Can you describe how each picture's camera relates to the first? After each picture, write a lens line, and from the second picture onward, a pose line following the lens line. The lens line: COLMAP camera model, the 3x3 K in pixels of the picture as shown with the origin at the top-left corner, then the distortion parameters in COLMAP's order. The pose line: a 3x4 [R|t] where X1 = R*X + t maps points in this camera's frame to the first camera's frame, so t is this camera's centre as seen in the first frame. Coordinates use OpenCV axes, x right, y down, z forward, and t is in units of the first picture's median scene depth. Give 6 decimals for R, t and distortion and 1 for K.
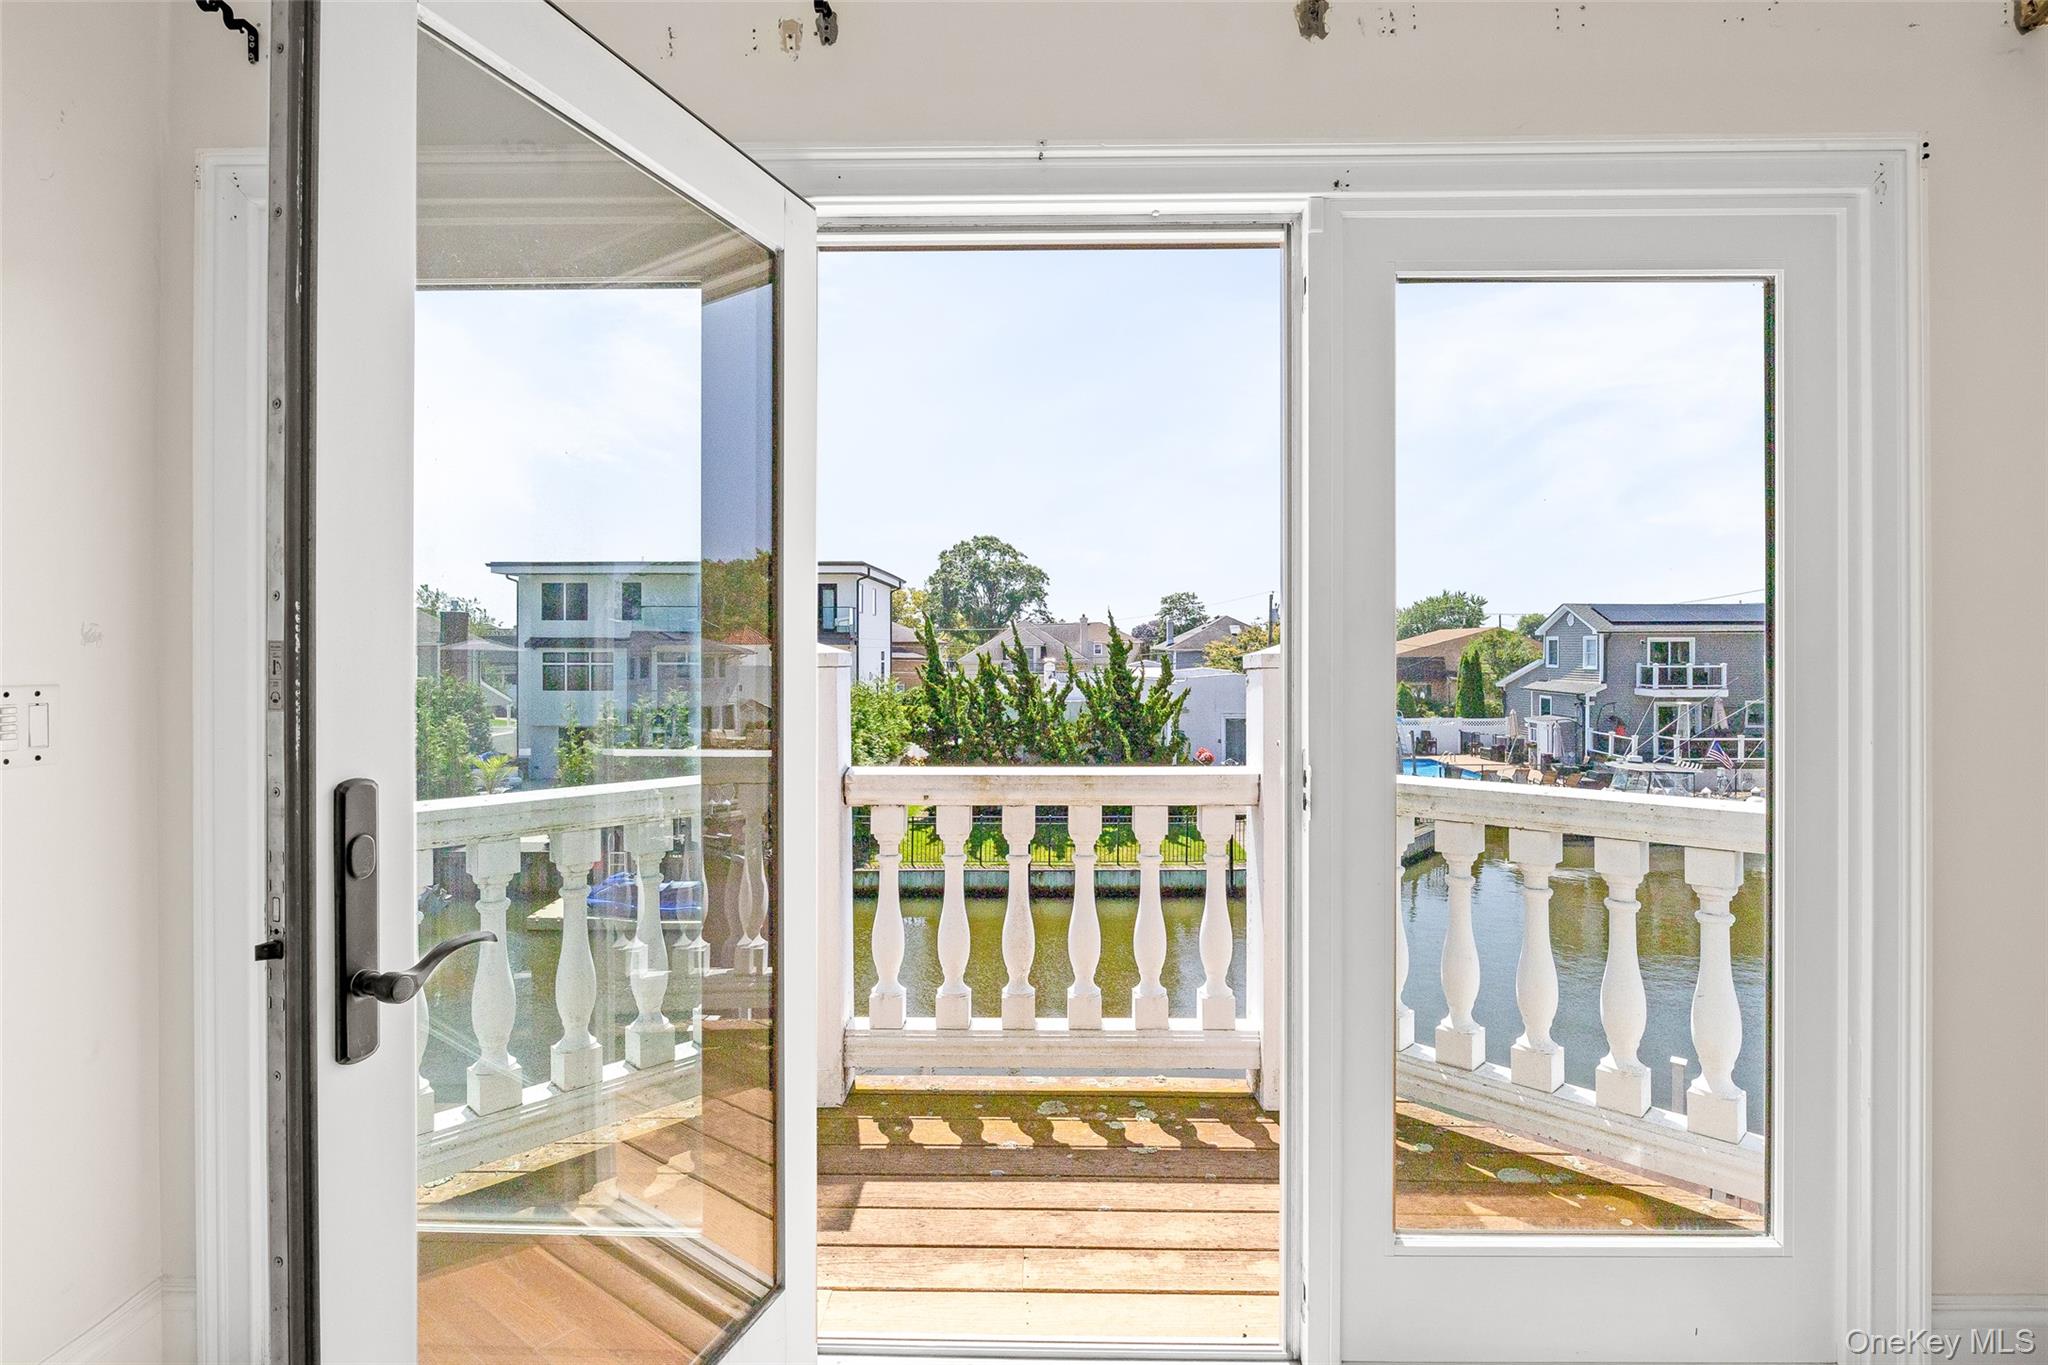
lens RADIAL K [[1029.2, 0, 1028.1], [0, 1029.2, 646.4], [0, 0, 1]] dist [-0.004563, -0.000051]
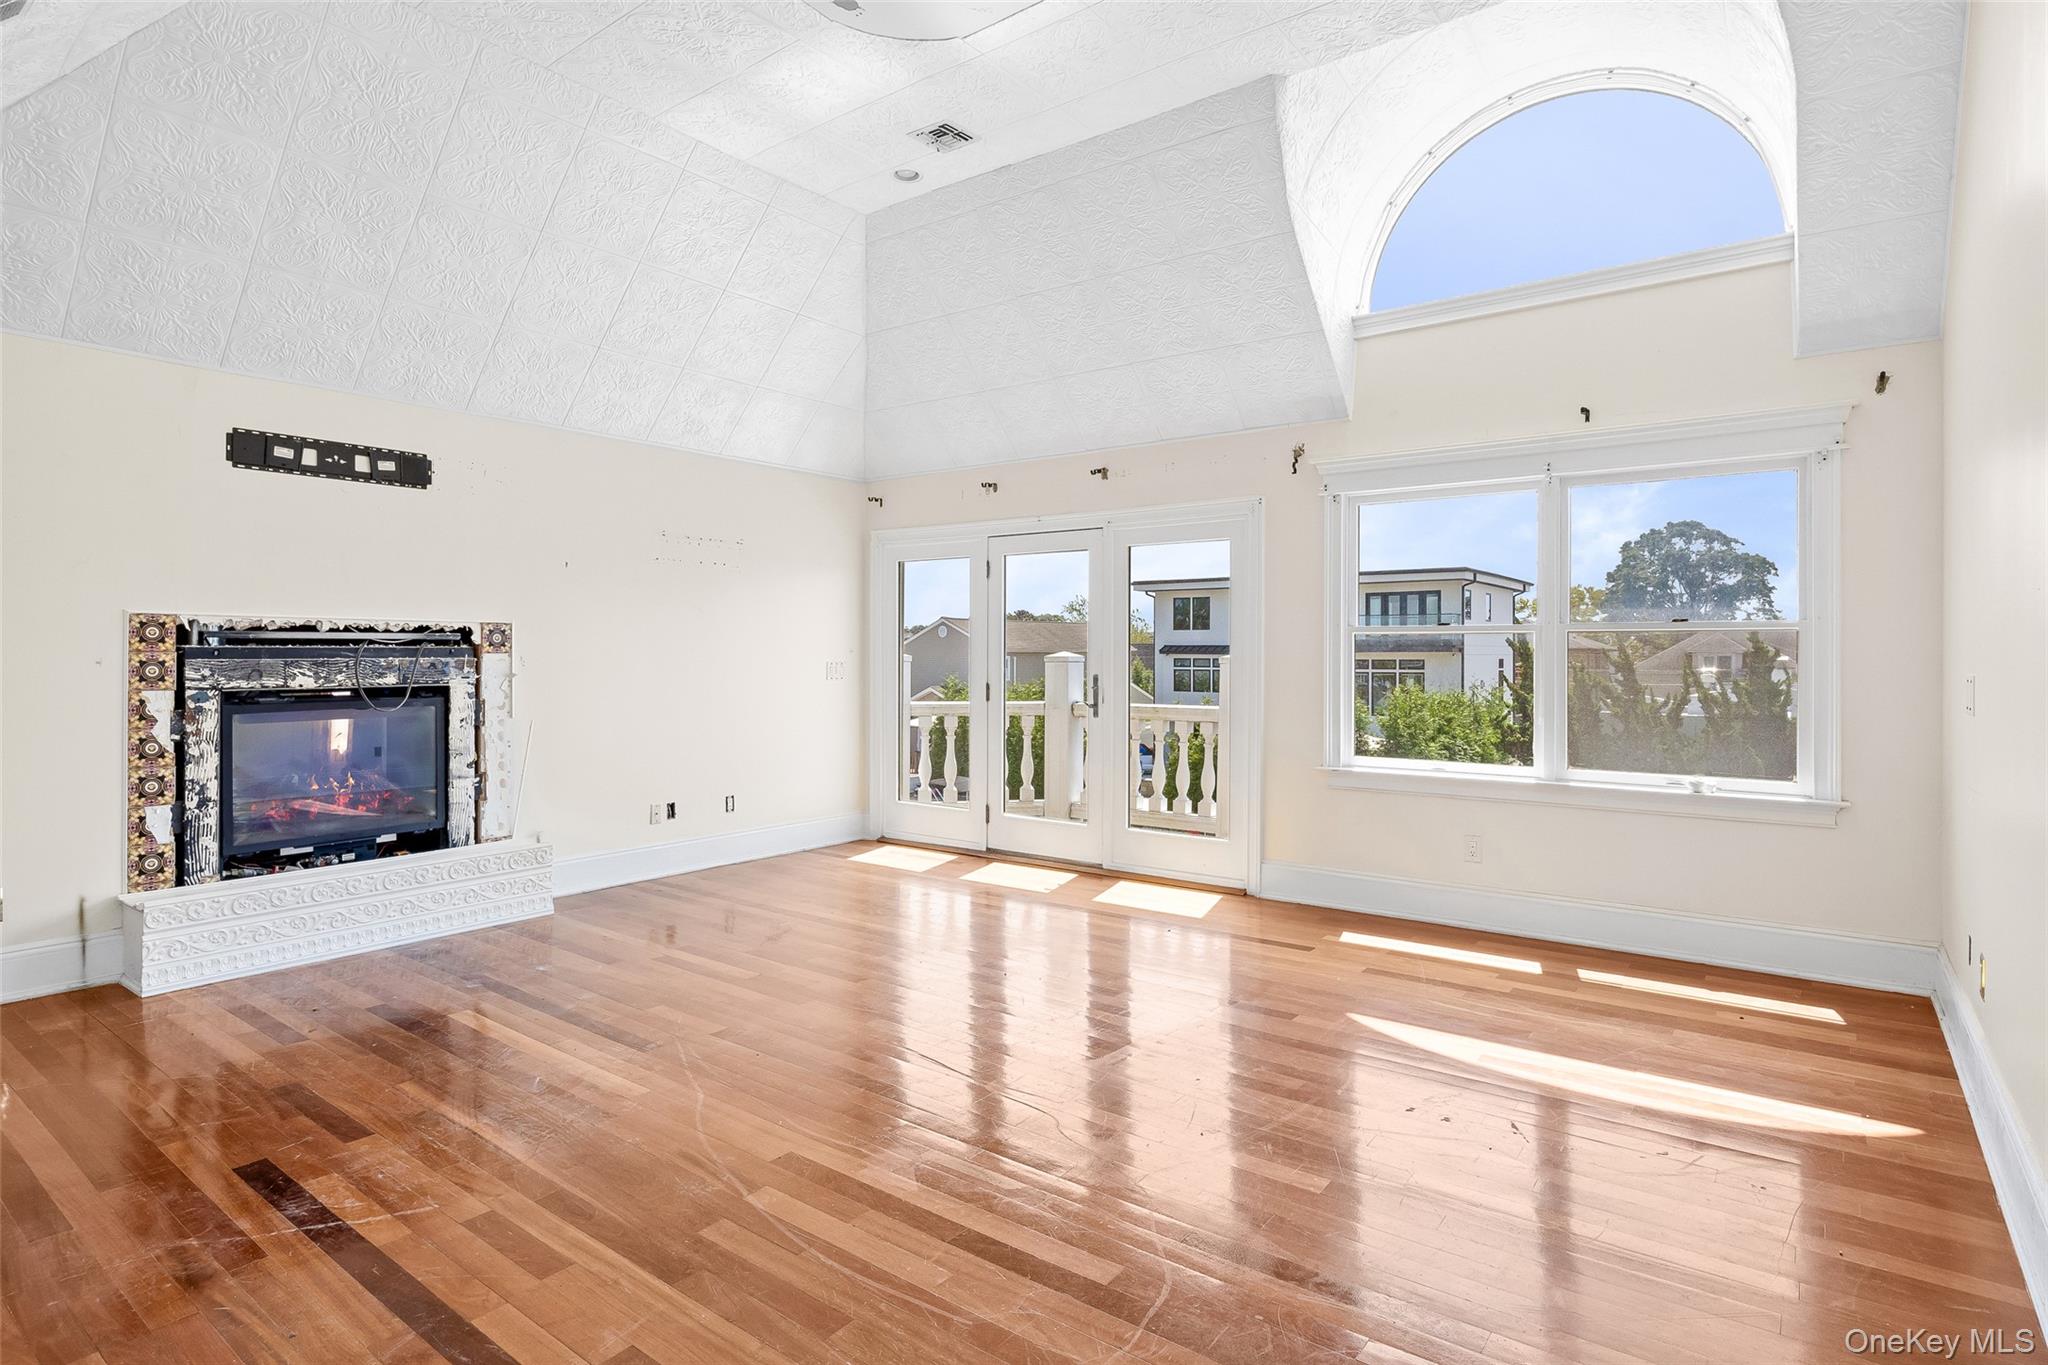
lens RADIAL K [[1102.4, 0, 1023.2], [0, 1102.4, 672.3], [0, 0, 1]] dist [-0.001048, 0.000052]
pose [[0.809574, 0.010663, -0.586921, 0.116230], [-0.000162, 0.999839, 0.017941, -0.000781], [0.587018, -0.014430, 0.809445, -0.100212]]
